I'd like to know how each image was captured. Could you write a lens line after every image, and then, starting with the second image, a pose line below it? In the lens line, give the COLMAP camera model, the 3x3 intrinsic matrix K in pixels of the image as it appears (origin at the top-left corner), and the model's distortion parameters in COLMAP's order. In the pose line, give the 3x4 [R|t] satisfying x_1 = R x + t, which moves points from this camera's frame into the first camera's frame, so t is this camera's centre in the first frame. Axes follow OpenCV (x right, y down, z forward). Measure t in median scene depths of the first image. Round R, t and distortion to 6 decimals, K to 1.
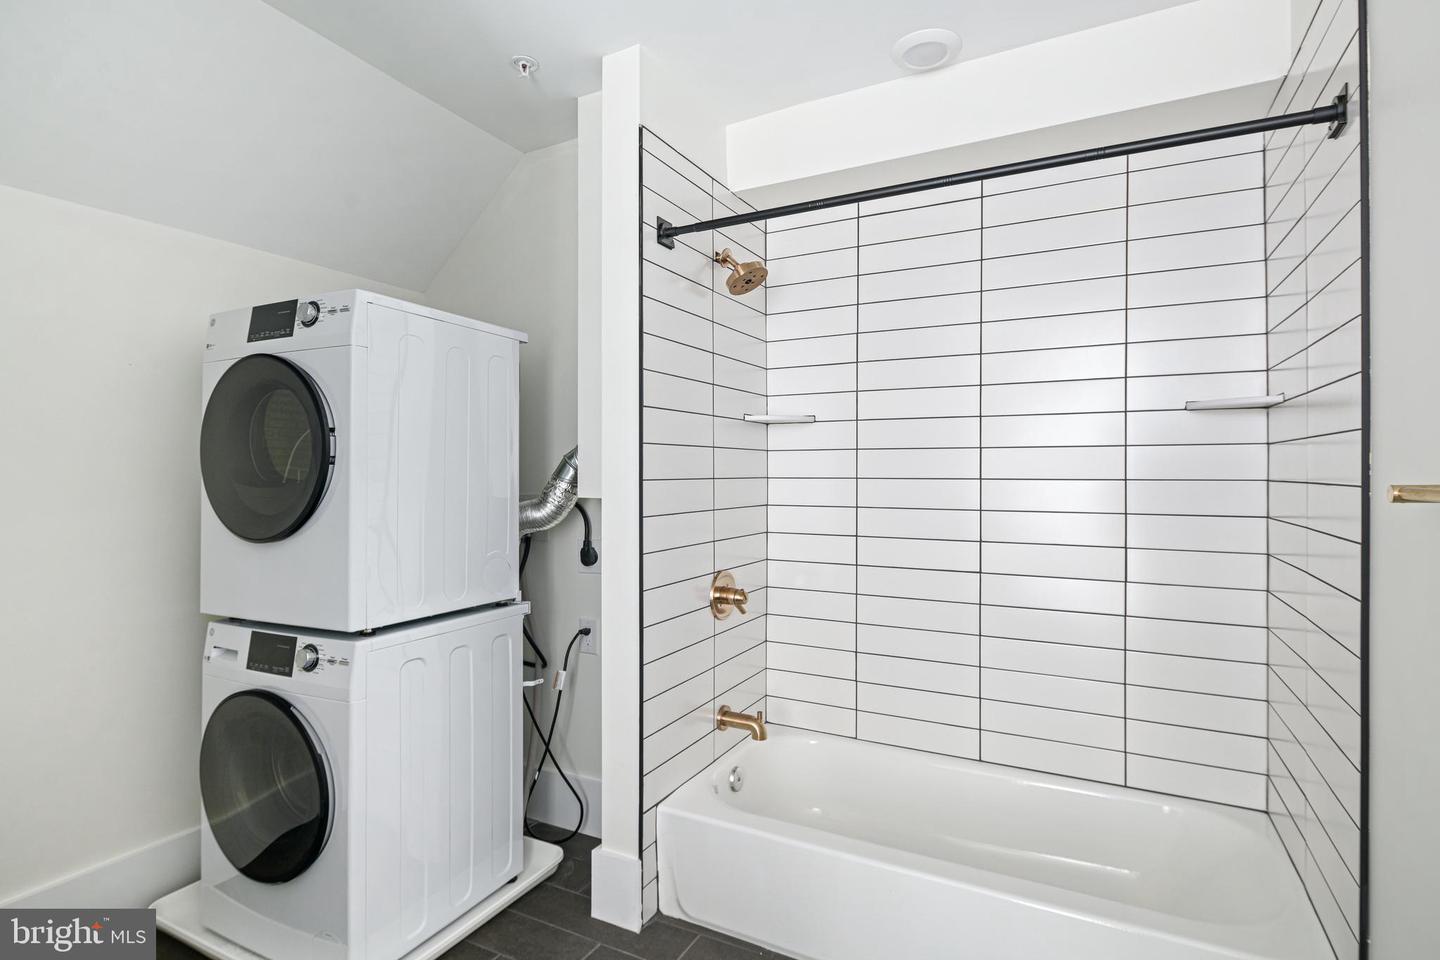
lens RADIAL K [[706.6, 0, 707.1], [0, 706.6, 475.5], [0, 0, 1]] dist [-0.001267, 0.001321]
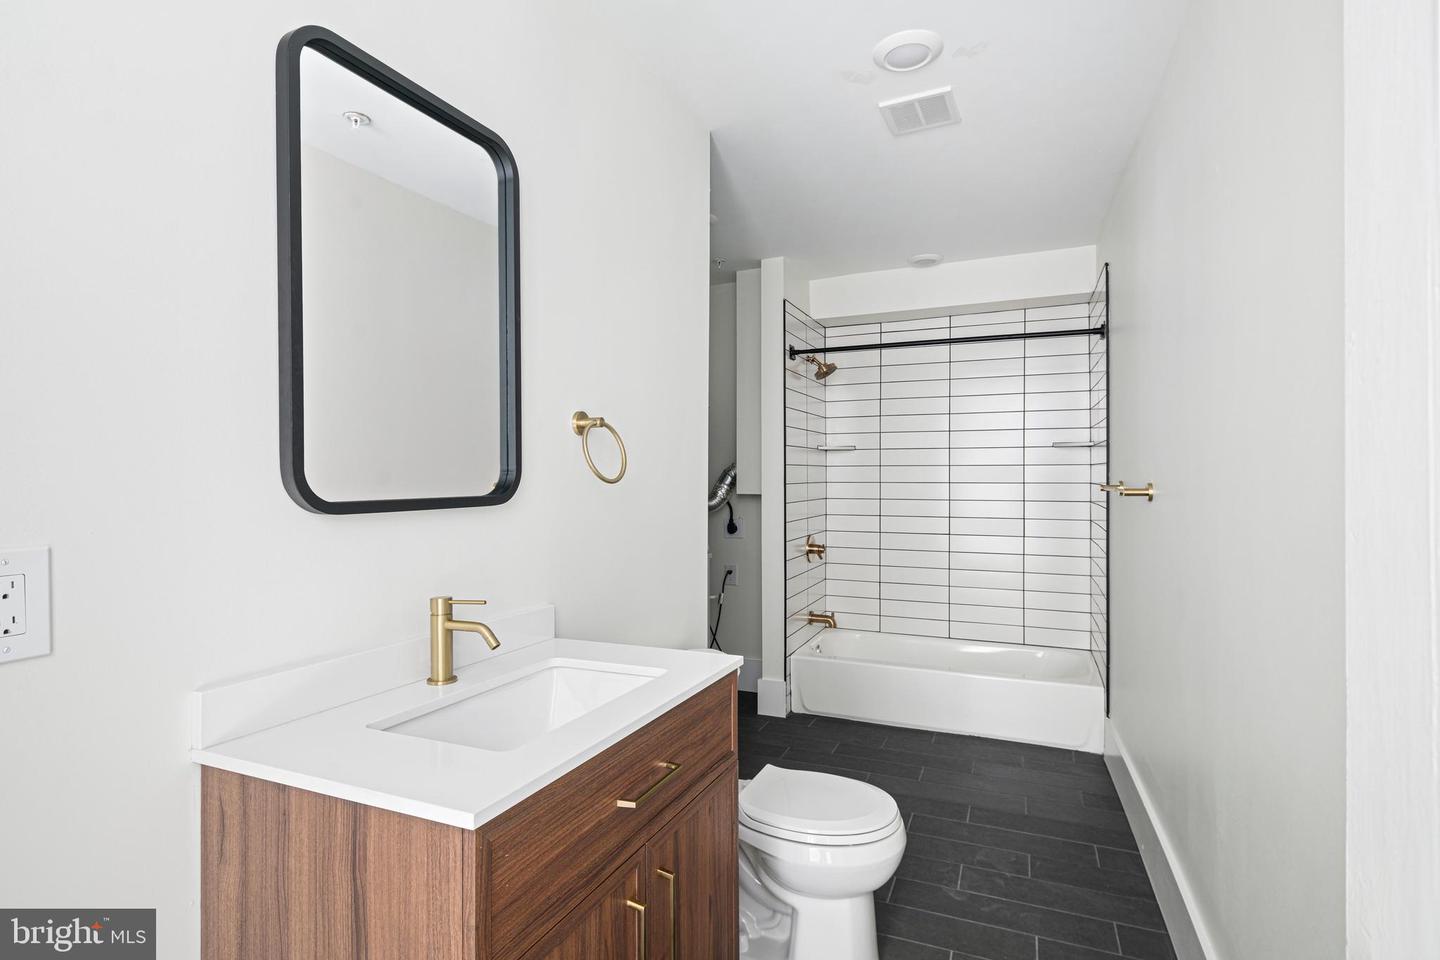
lens RADIAL K [[706.6, 0, 730.6], [0, 706.6, 483.9], [0, 0, 1]] dist [-0.001267, 0.001321]
pose [[0.992904, -0.004074, 0.118845, -0.392723], [0.003187, 0.999966, 0.007658, -0.007779], [-0.118872, -0.007225, 0.992883, -0.745231]]
